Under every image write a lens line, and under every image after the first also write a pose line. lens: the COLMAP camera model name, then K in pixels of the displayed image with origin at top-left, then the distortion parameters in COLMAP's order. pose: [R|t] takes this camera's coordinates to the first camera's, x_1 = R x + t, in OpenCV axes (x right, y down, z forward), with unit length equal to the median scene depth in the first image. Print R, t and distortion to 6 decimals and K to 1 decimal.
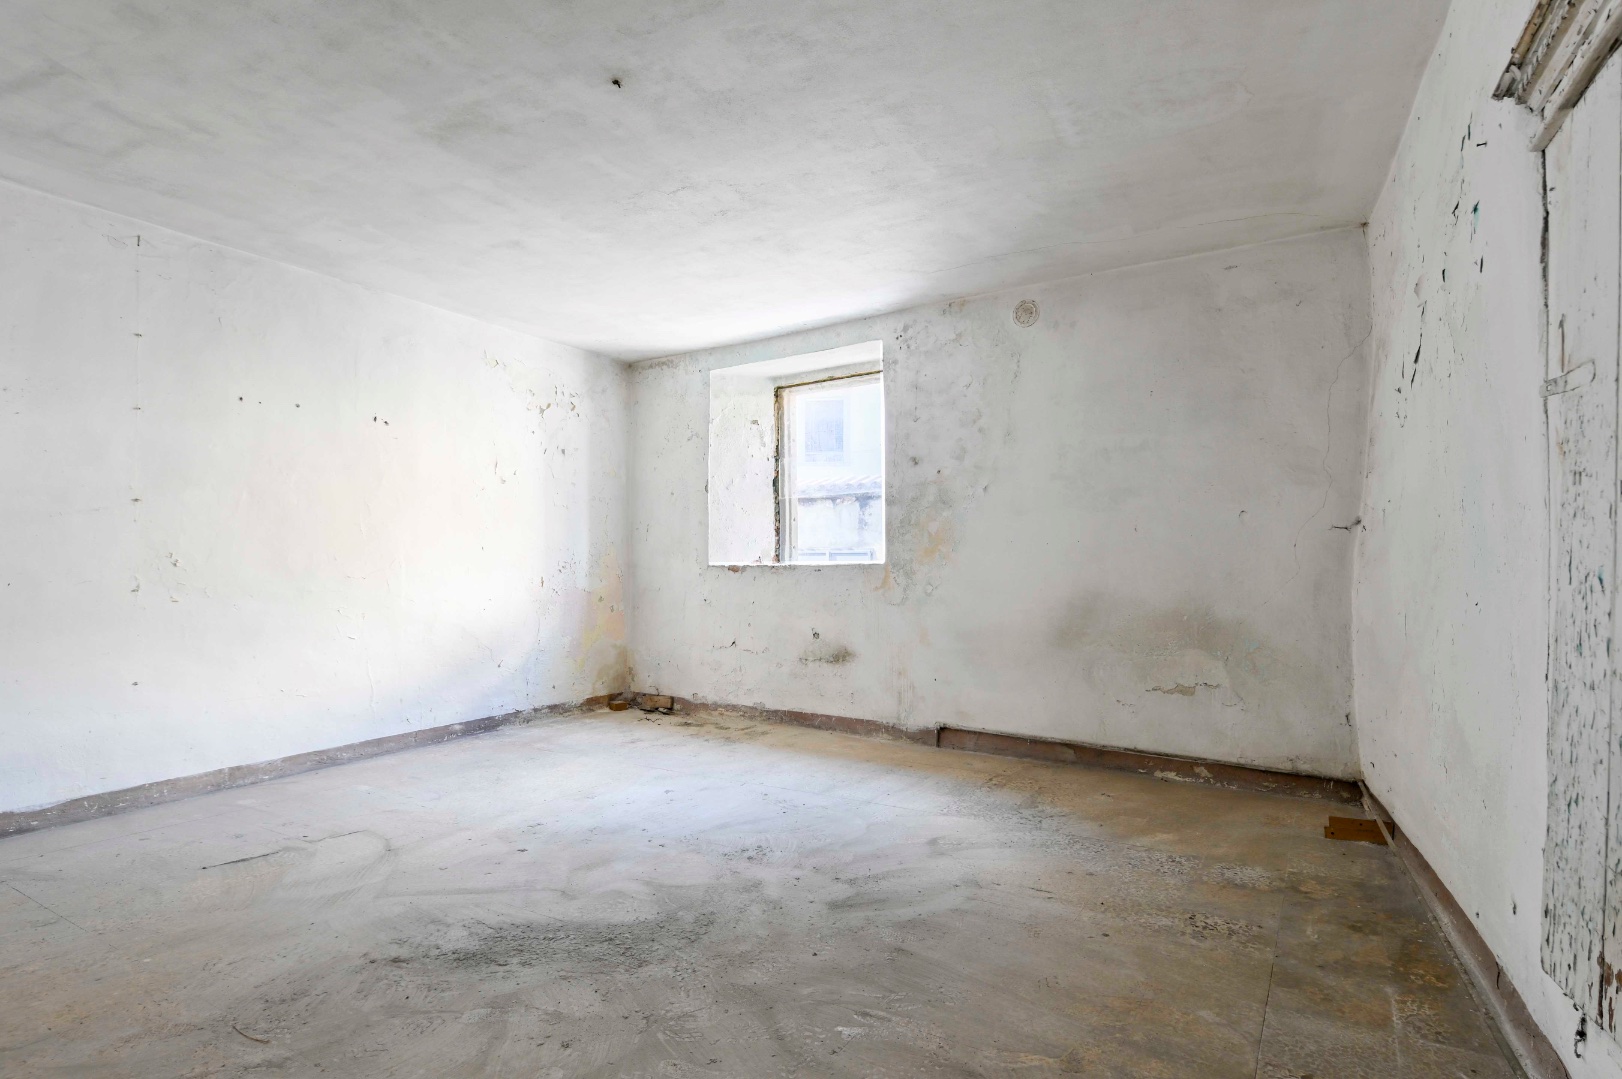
lens RADIAL K [[828.5, 0, 808.3], [0, 828.5, 570.5], [0, 0, 1]] dist [0.012025, -0.021987]
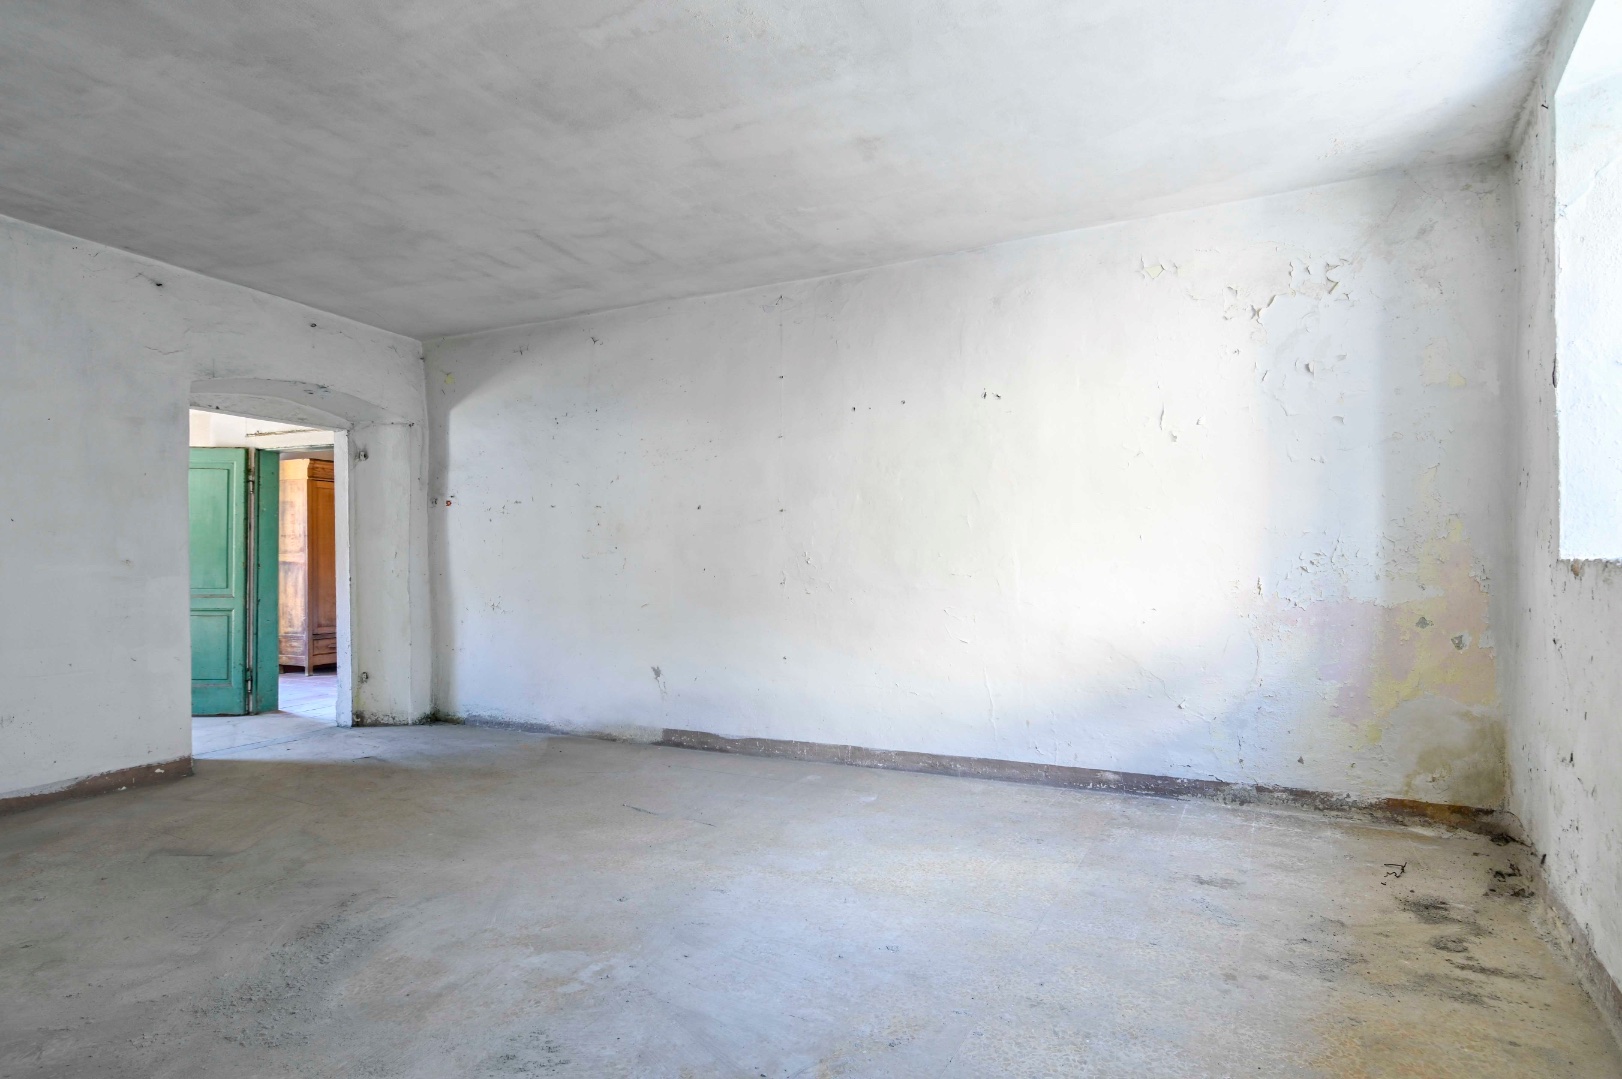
lens RADIAL K [[828.5, 0, 808.3], [0, 828.5, 570.5], [0, 0, 1]] dist [0.012025, -0.021987]
pose [[0.064198, 0.010049, -0.997887, 0.305405], [0.000434, 0.999949, 0.010097, -0.005240], [0.997937, -0.001081, 0.064191, 0.672896]]
